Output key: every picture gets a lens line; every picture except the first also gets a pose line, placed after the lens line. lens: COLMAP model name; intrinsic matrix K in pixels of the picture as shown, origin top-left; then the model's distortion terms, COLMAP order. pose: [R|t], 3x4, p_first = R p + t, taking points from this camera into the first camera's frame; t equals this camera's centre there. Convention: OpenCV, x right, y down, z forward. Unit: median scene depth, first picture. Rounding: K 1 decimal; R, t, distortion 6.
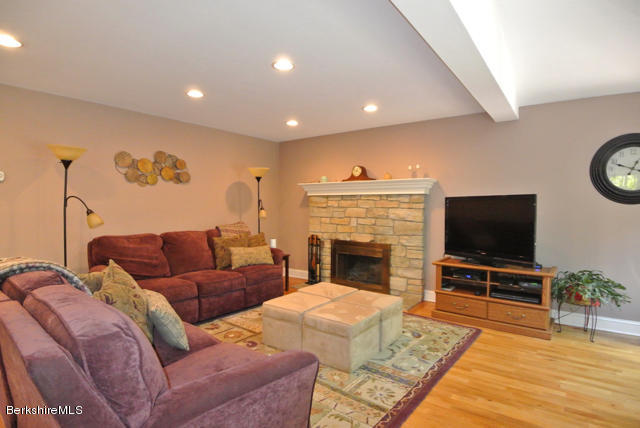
lens RADIAL K [[342.8, 0, 320.0], [0, 342.8, 214.0], [0, 0, 1]] dist [0.000074, -0.000338]
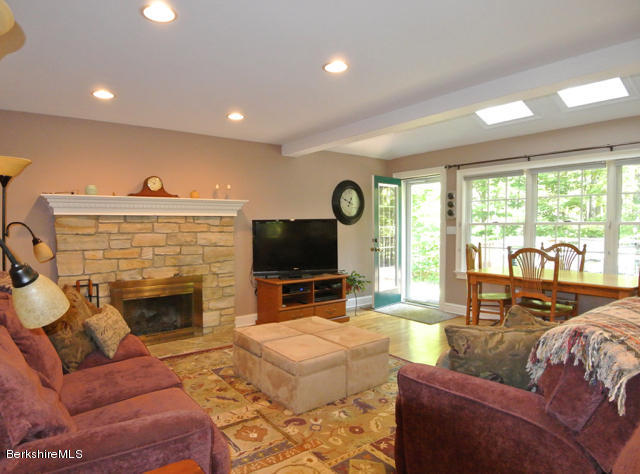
lens RADIAL K [[377.6, 0, 319.3], [0, 377.6, 224.3], [0, 0, 1]] dist [-0.001335, -0.000082]
pose [[0.296765, -0.006734, 0.954927, -0.599599], [0.035796, 0.999351, -0.004077, -0.022565], [-0.954280, 0.035392, 0.296813, 0.441382]]
